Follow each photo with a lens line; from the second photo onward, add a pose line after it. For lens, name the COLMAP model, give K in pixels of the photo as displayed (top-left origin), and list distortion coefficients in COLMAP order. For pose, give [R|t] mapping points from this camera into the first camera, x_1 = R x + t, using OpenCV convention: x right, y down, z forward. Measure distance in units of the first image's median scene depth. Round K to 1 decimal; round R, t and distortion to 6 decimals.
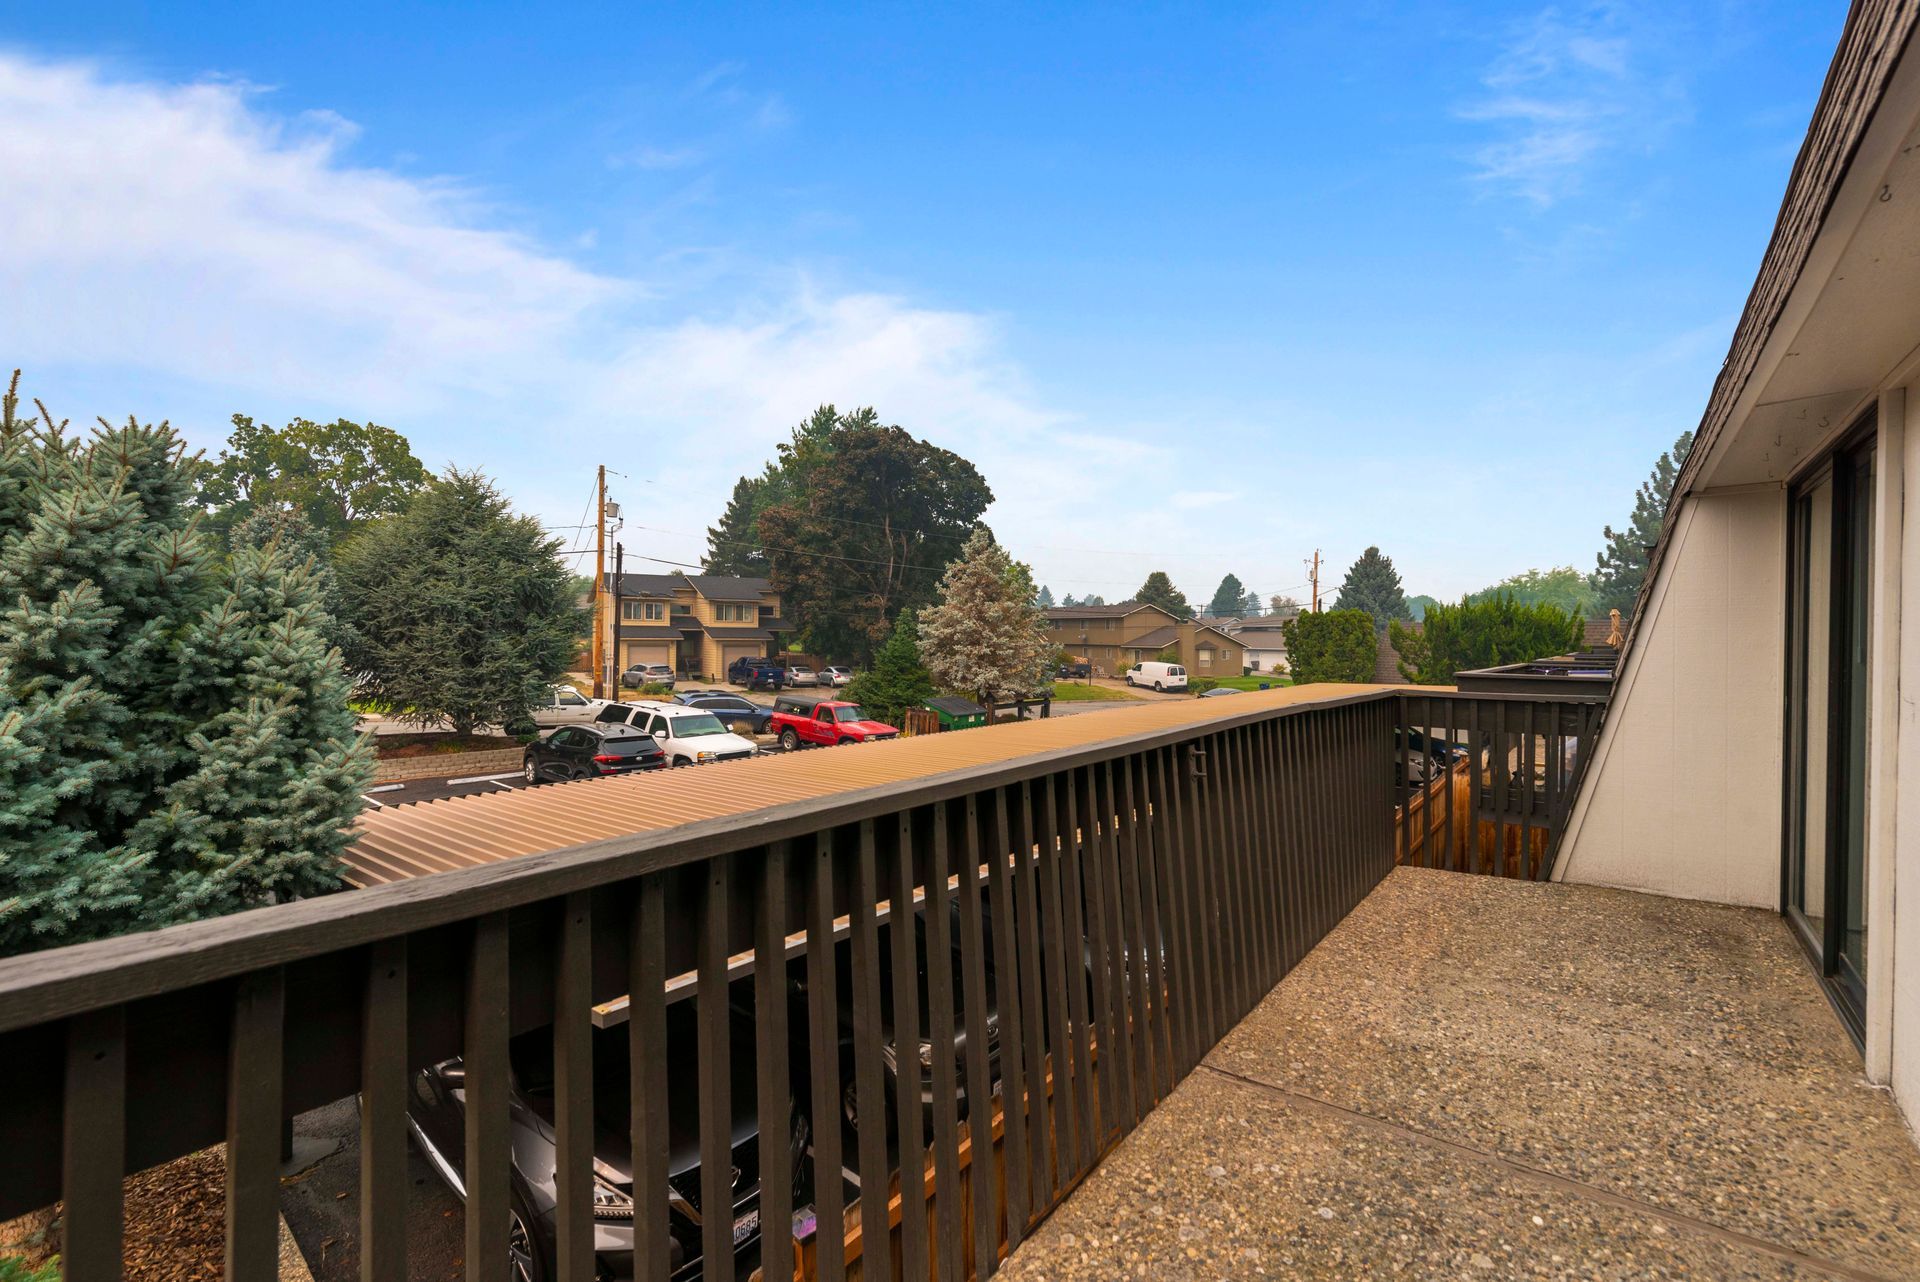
lens RADIAL K [[848.2, 0, 965.0], [0, 848.2, 639.5], [0, 0, 1]] dist [-0.000498, 0.000723]
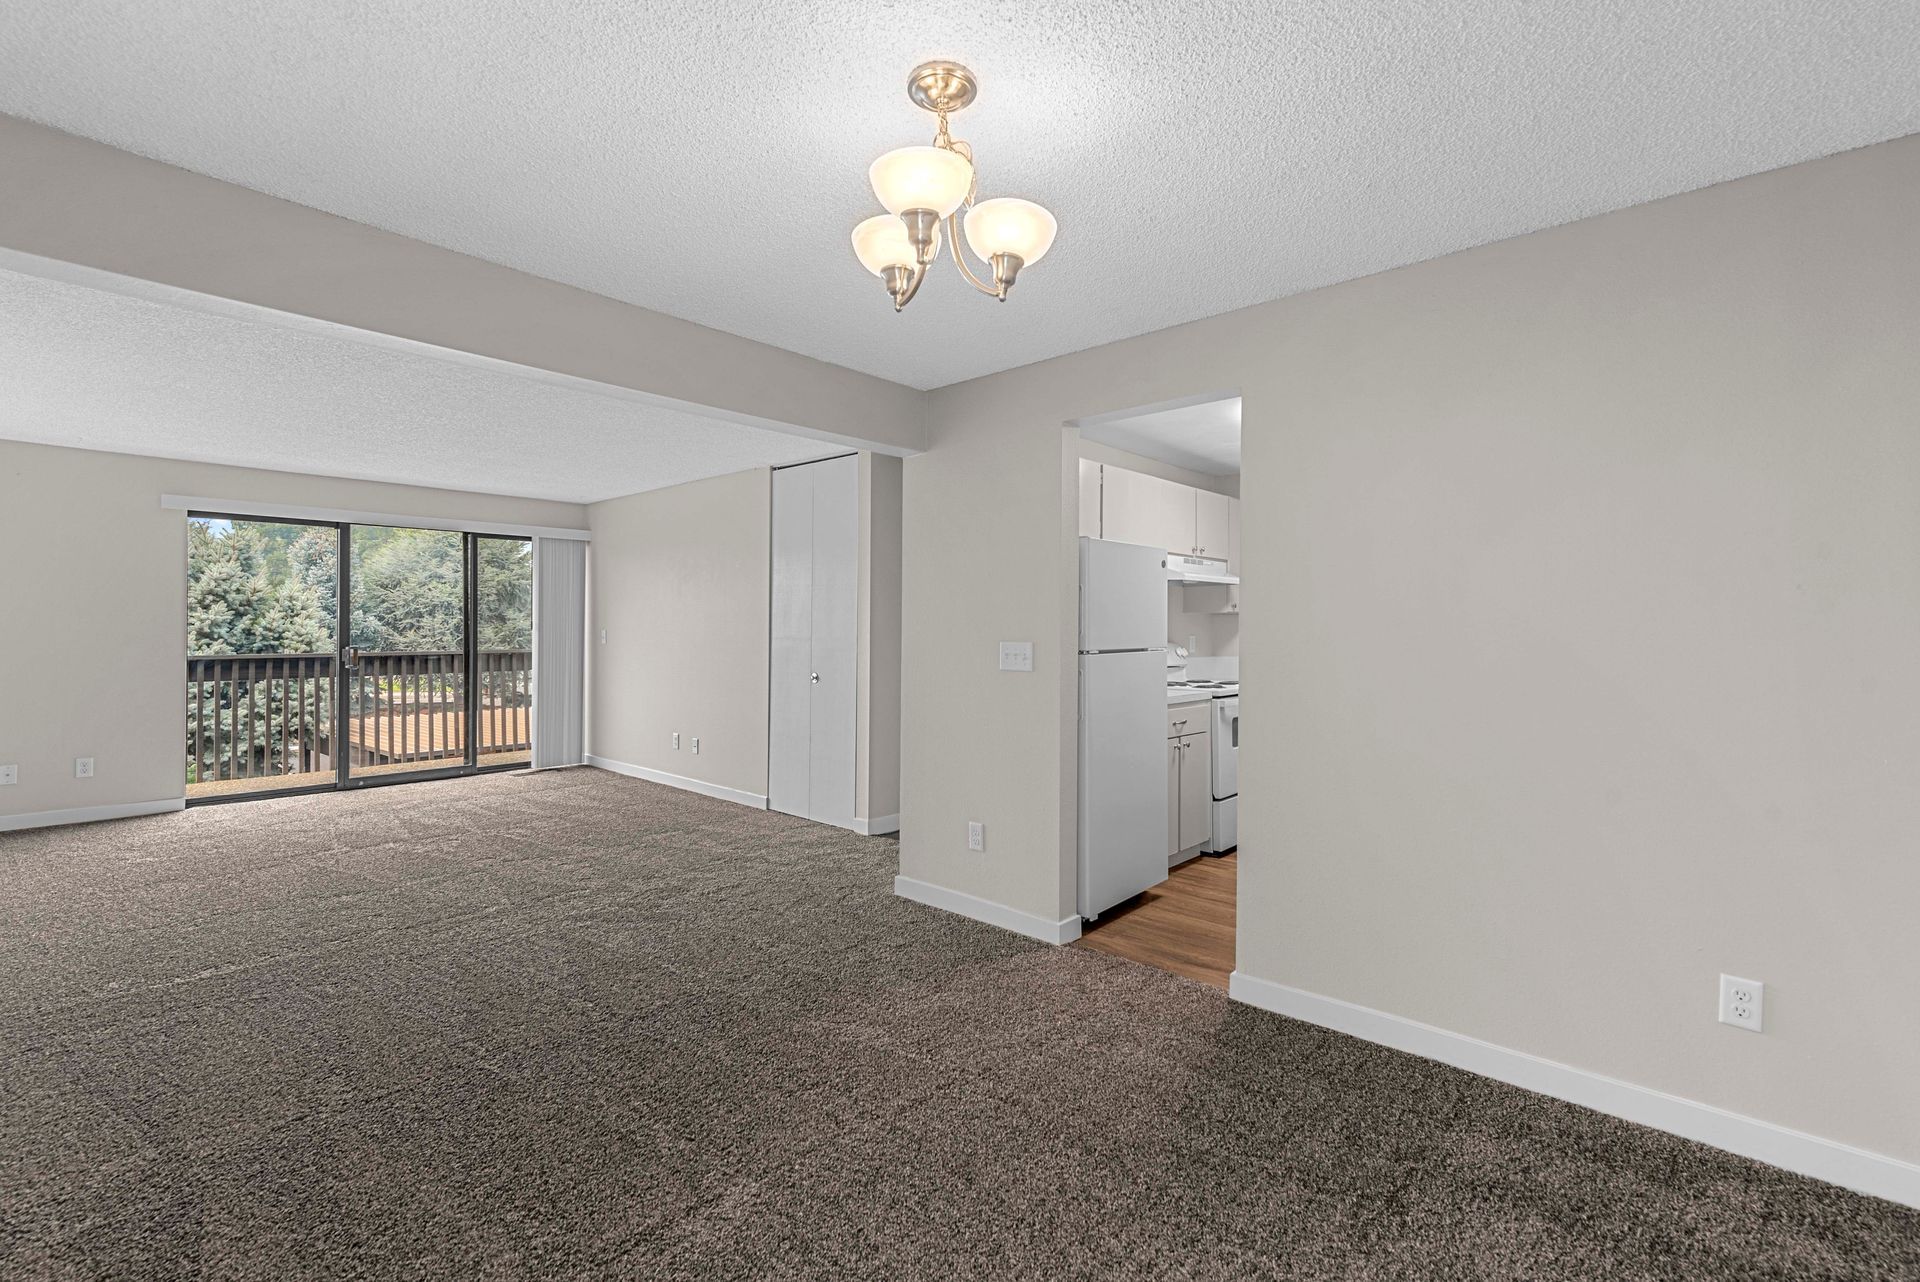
lens RADIAL K [[852.1, 0, 950.5], [0, 852.1, 626.3], [0, 0, 1]] dist [-0.000477, -0.000080]
pose [[0.998344, -0.004656, -0.057334, 1.088975], [0.004480, 0.999985, -0.003208, 0.019973], [0.057348, 0.002946, 0.998350, -1.201560]]
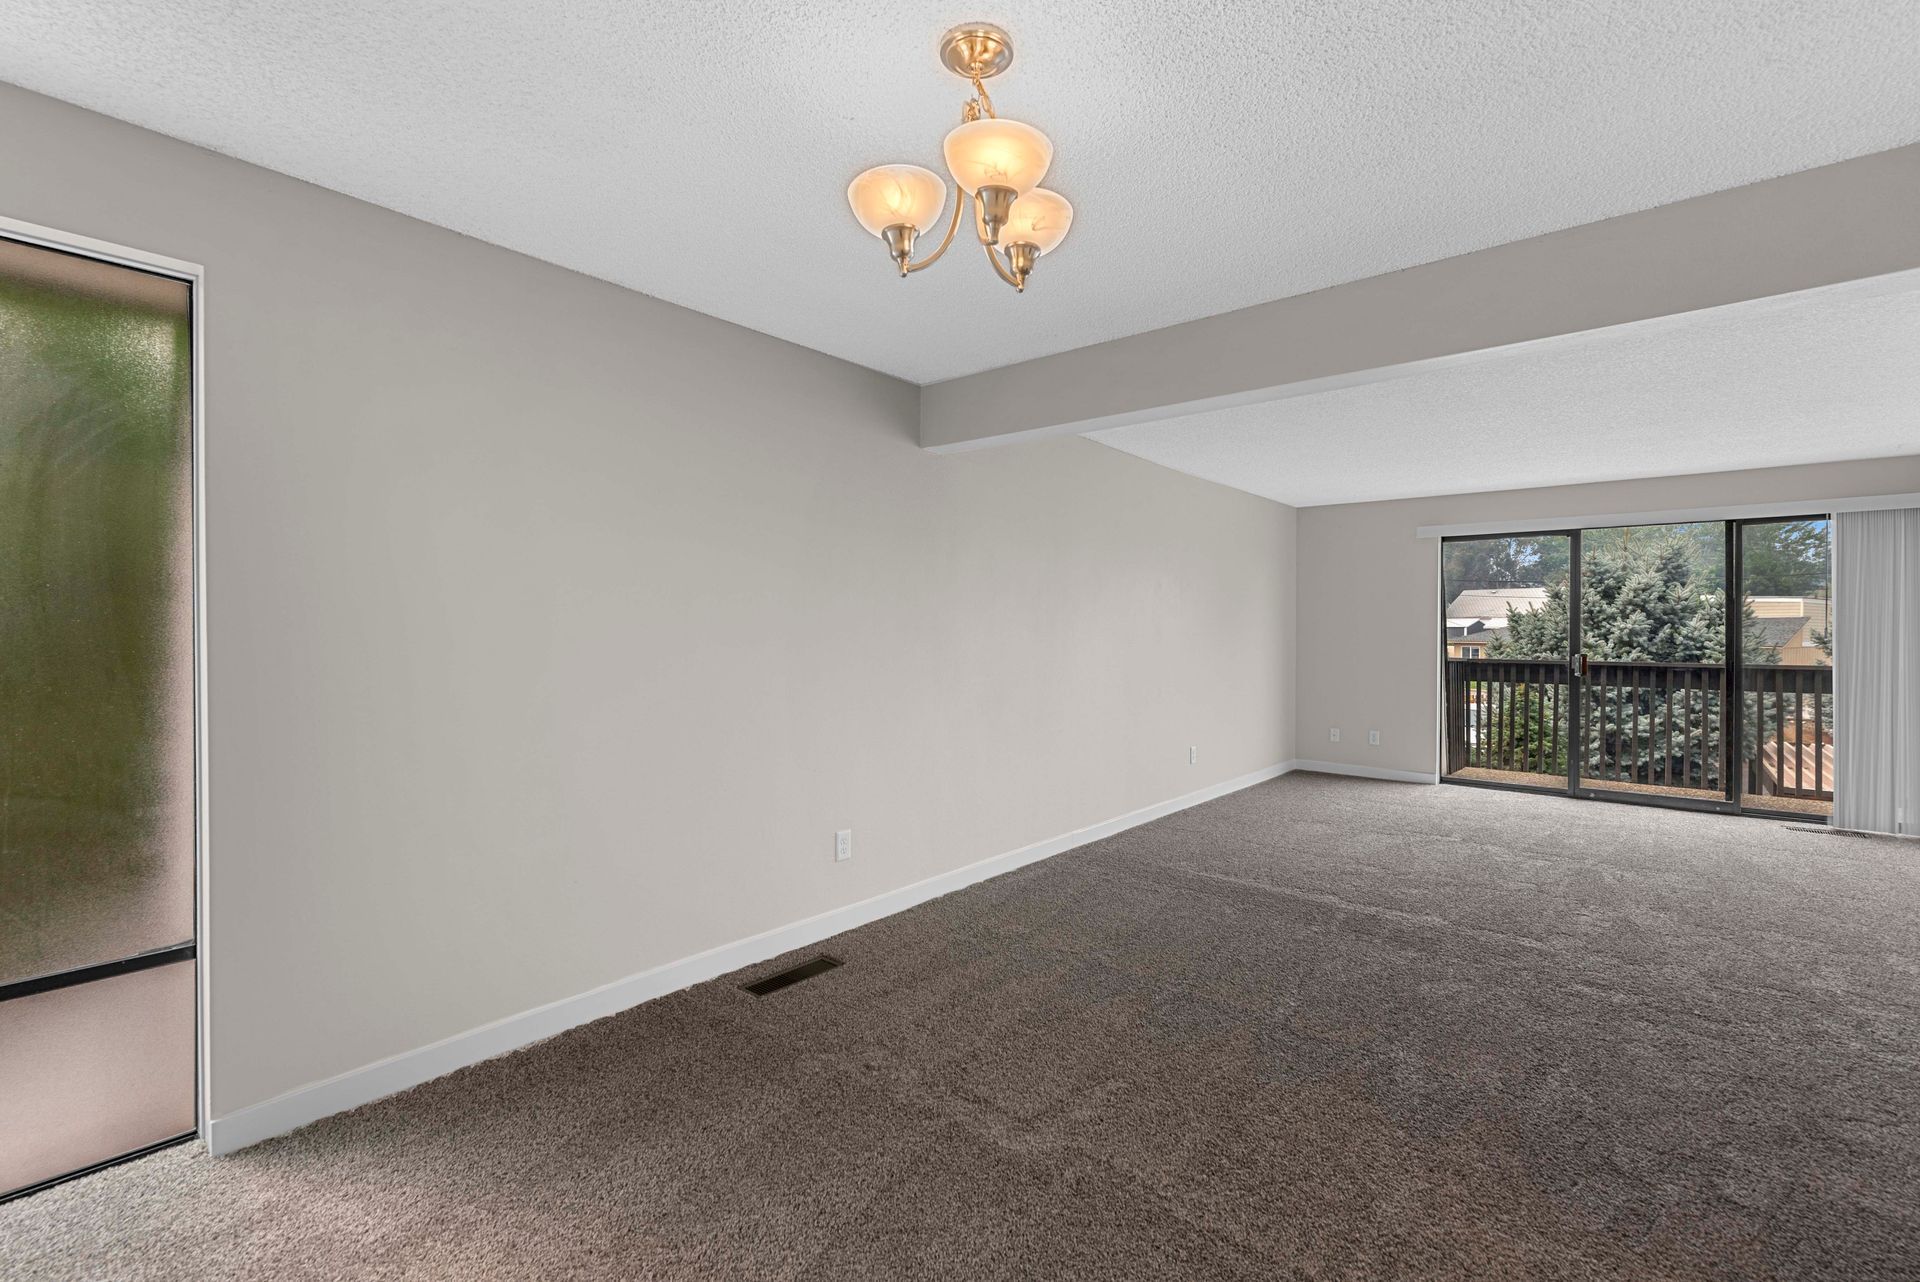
lens RADIAL K [[848.2, 0, 965.0], [0, 848.2, 639.5], [0, 0, 1]] dist [-0.000498, 0.000723]
pose [[-0.012821, 0.003042, -0.999913, 1.369564], [-0.007872, 0.999964, 0.003143, 0.023420], [0.999887, 0.007911, -0.012797, -0.886961]]
